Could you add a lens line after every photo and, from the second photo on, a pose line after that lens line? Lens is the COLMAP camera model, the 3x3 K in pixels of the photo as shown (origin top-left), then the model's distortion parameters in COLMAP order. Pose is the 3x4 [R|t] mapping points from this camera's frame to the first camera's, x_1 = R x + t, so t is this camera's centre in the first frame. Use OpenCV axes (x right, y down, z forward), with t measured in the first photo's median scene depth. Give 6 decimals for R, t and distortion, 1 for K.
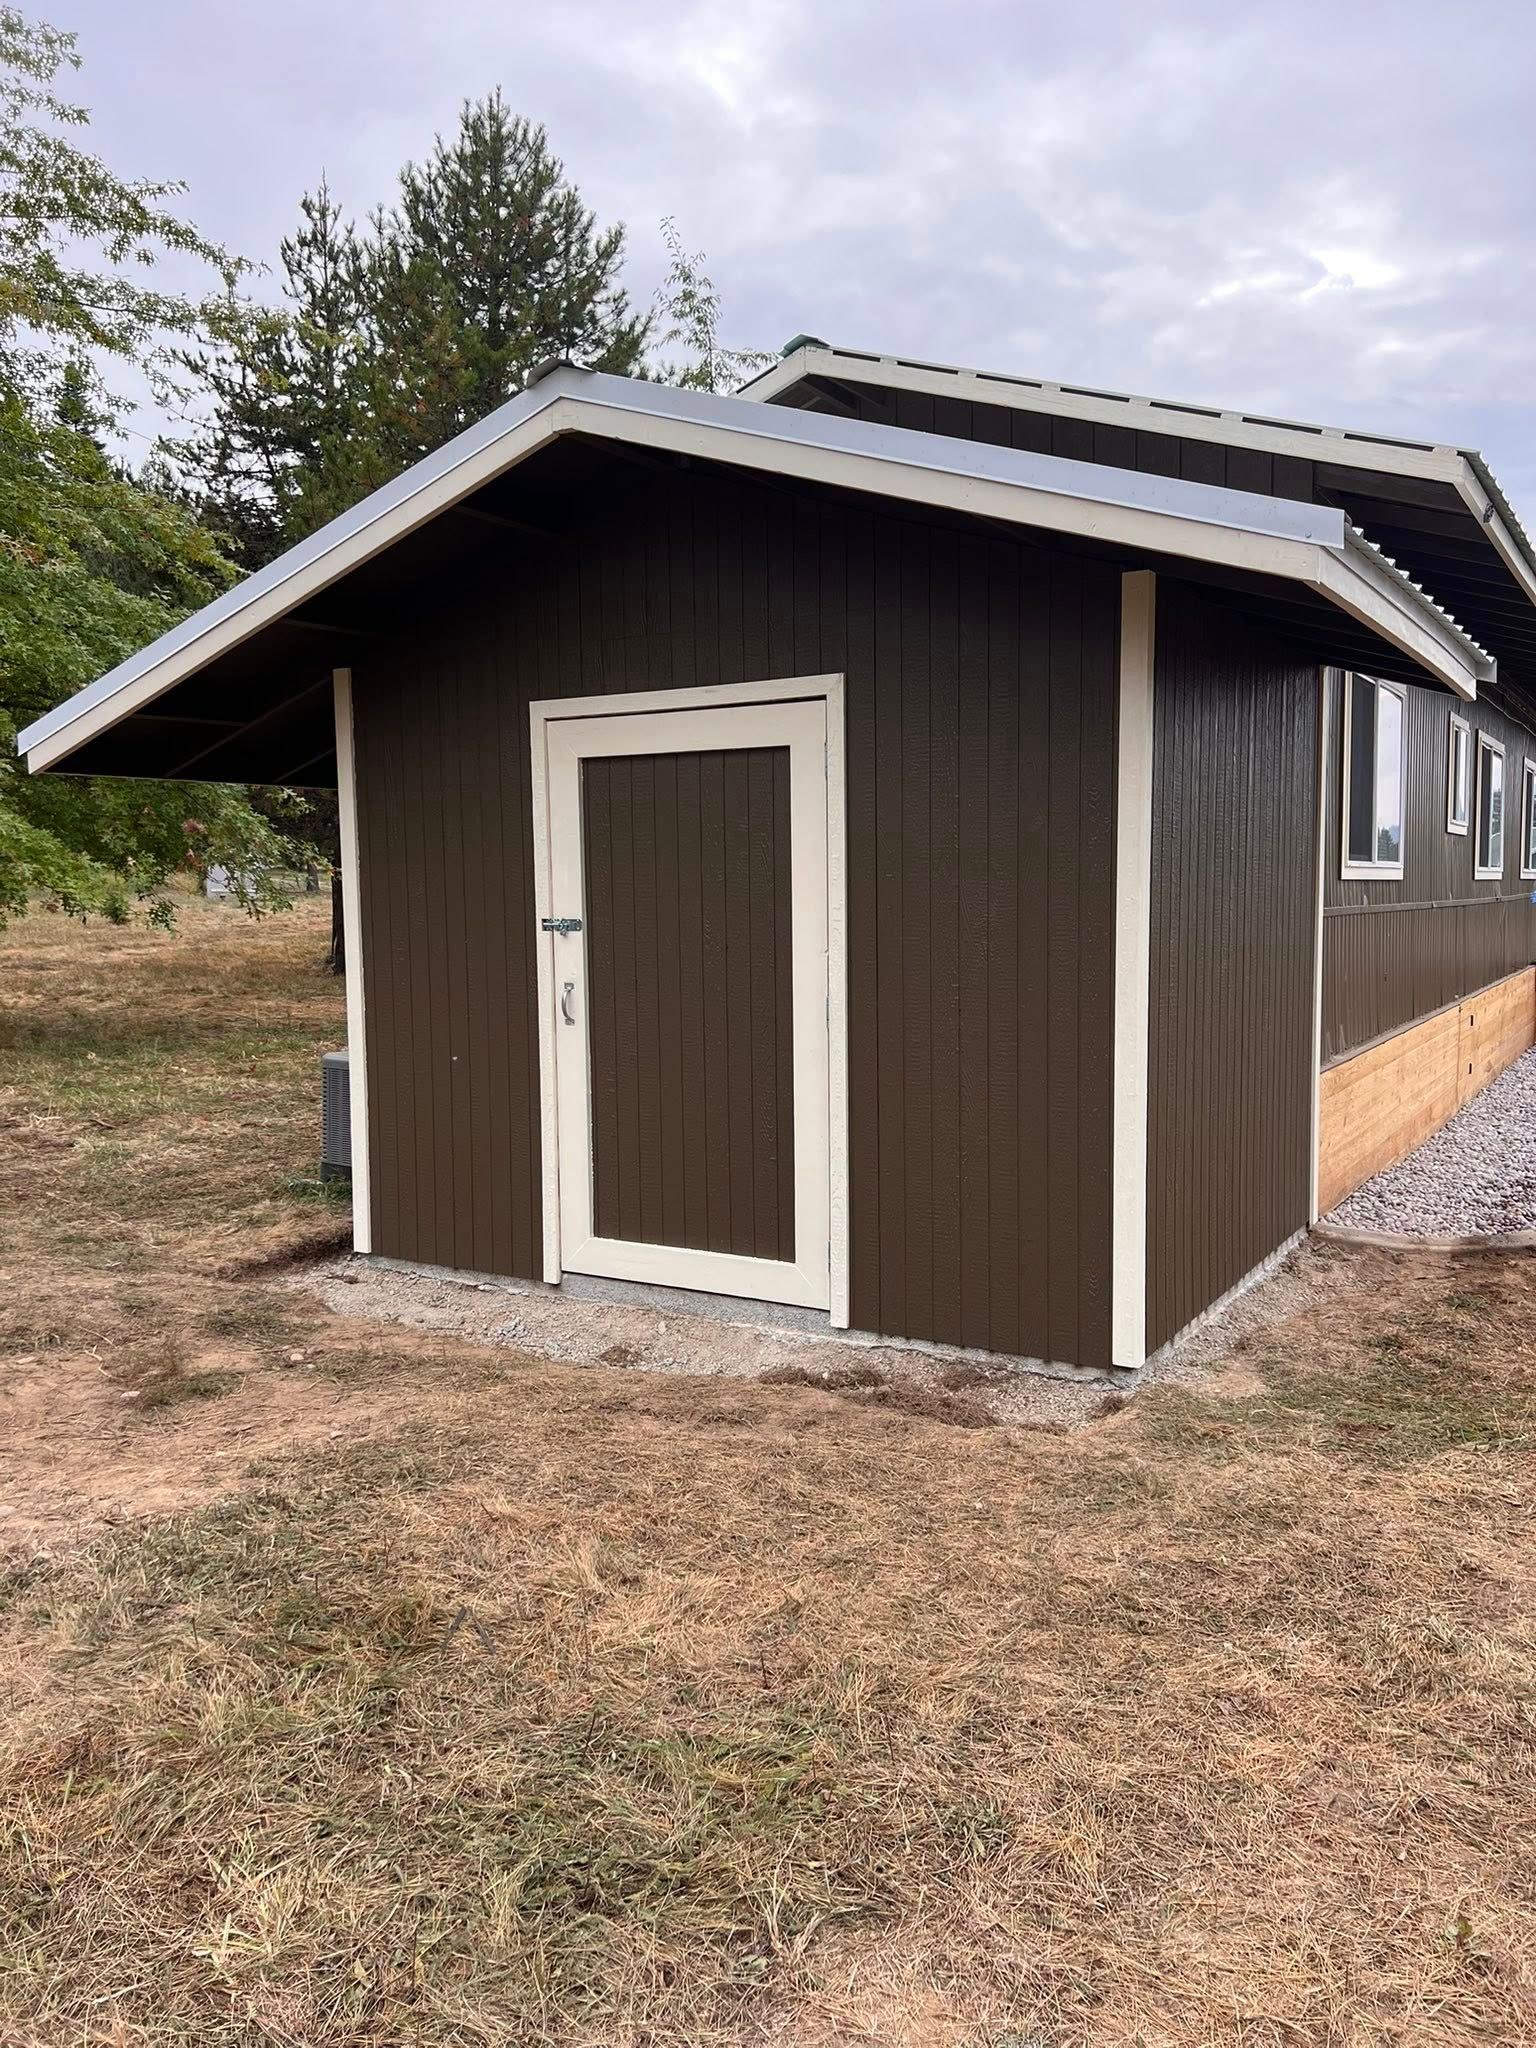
lens RADIAL K [[1555.9, 0, 769.4], [0, 1555.9, 1048.6], [0, 0, 1]] dist [0.007268, -0.004179]
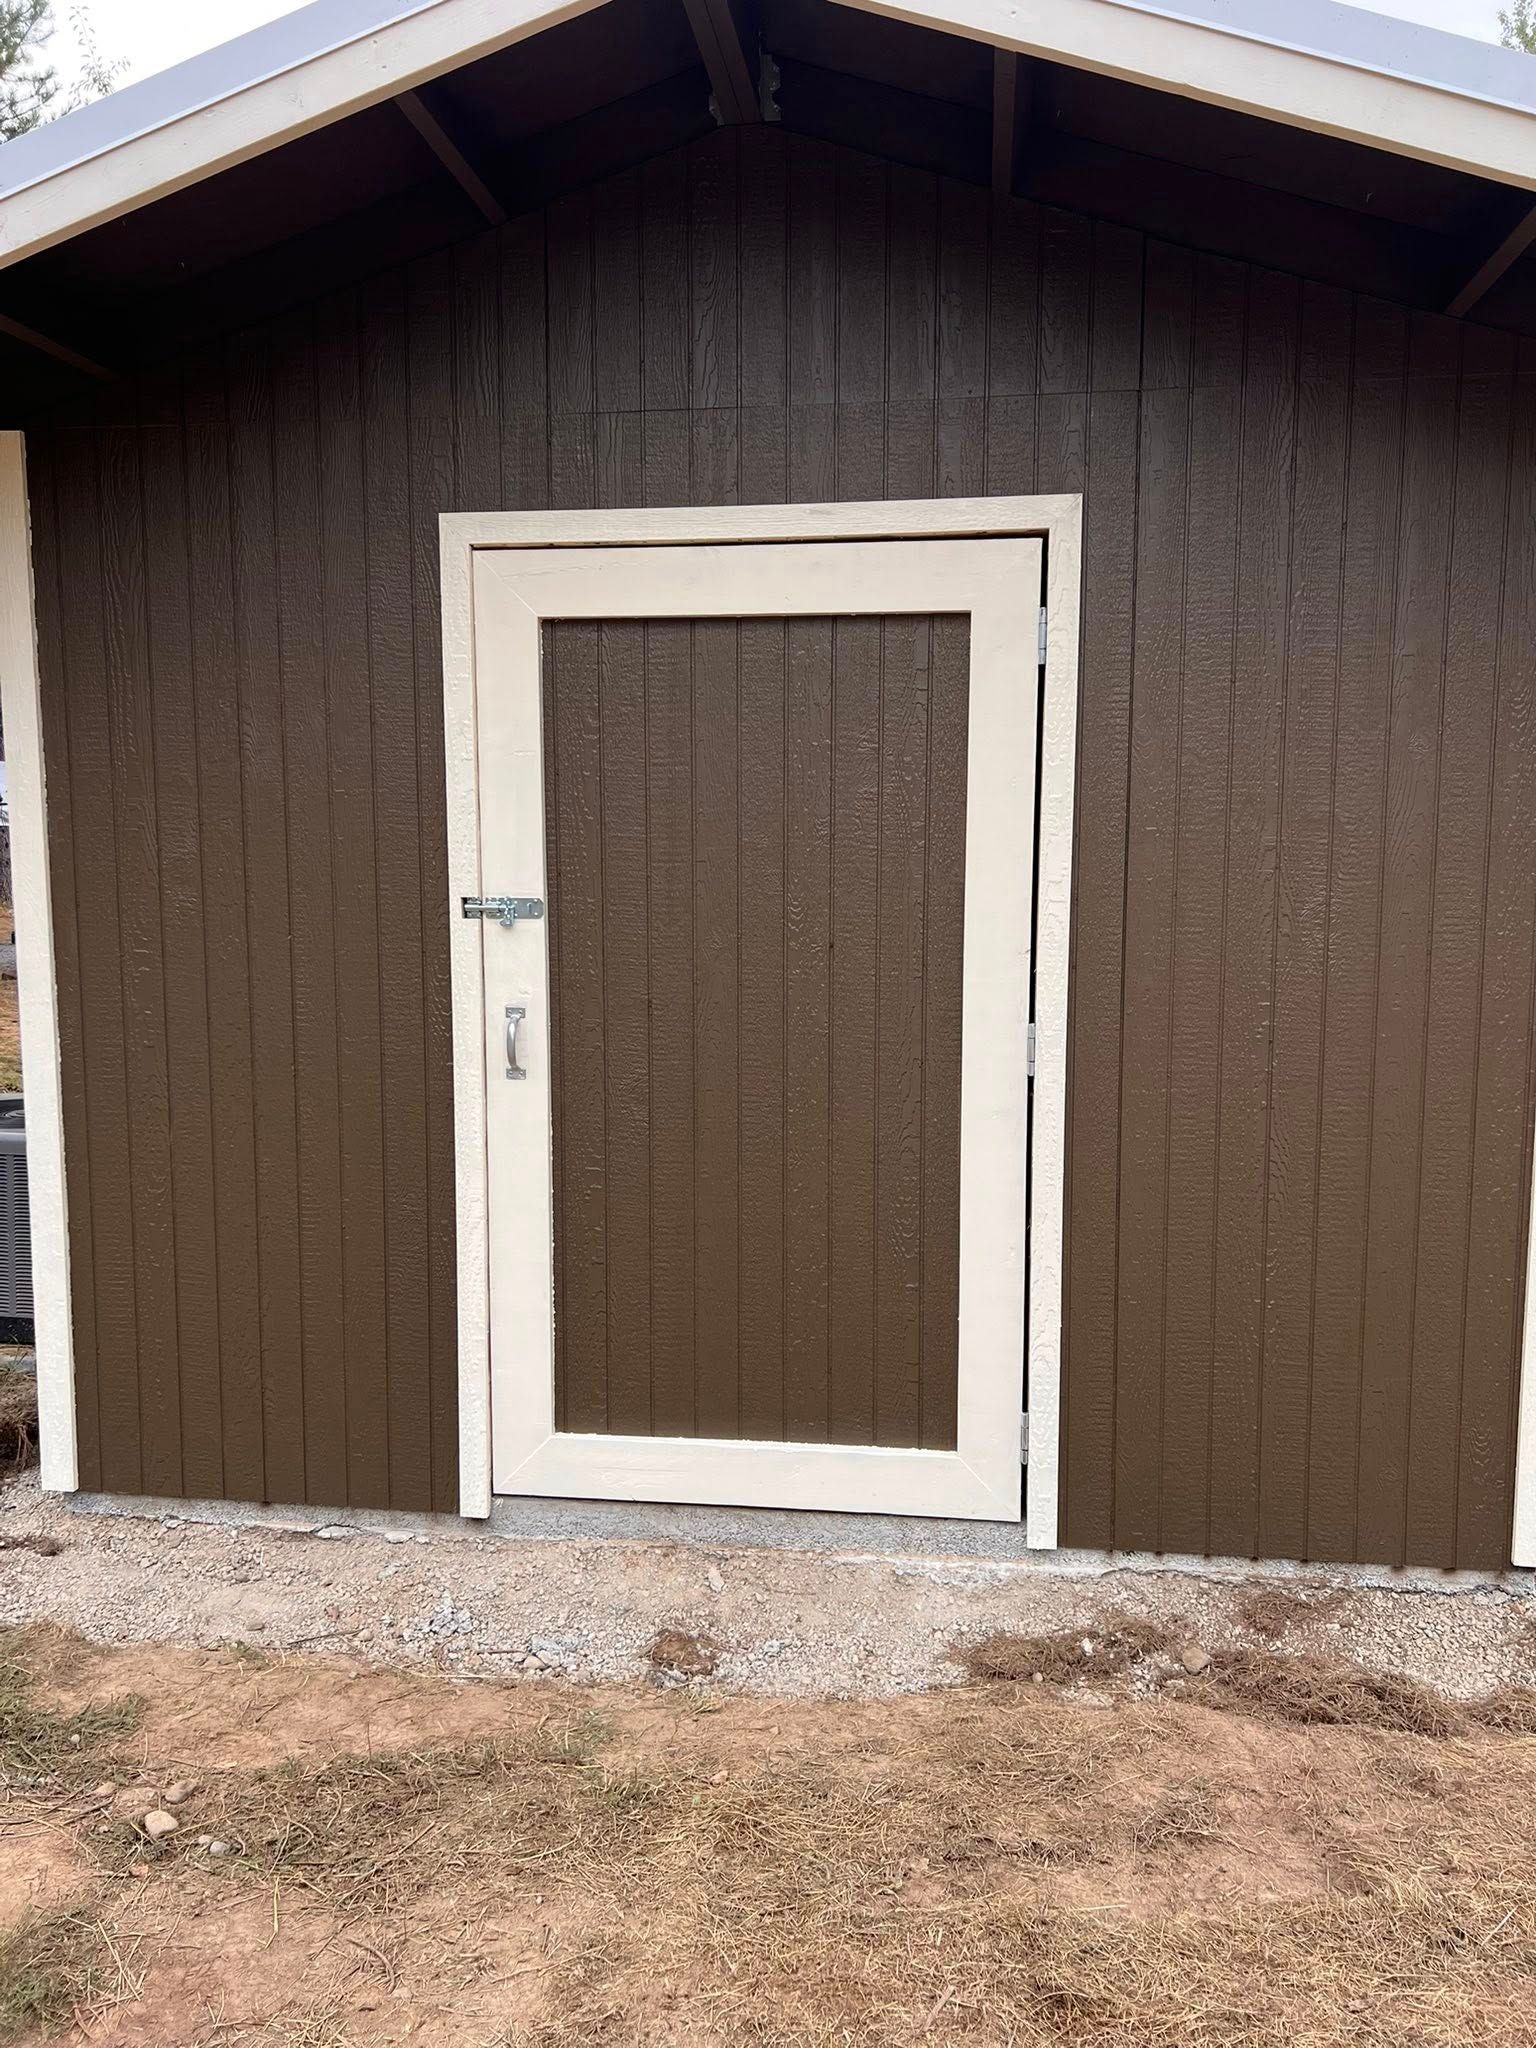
lens RADIAL K [[1561.2, 0, 768.0], [0, 1561.2, 1024.0], [0, 0, 1]] dist [-0.014270, -0.000746]
pose [[0.915650, -0.035267, 0.400427, -0.281094], [0.032943, 0.999377, 0.012688, -0.041176], [-0.400625, 0.001574, 0.916241, 0.436991]]
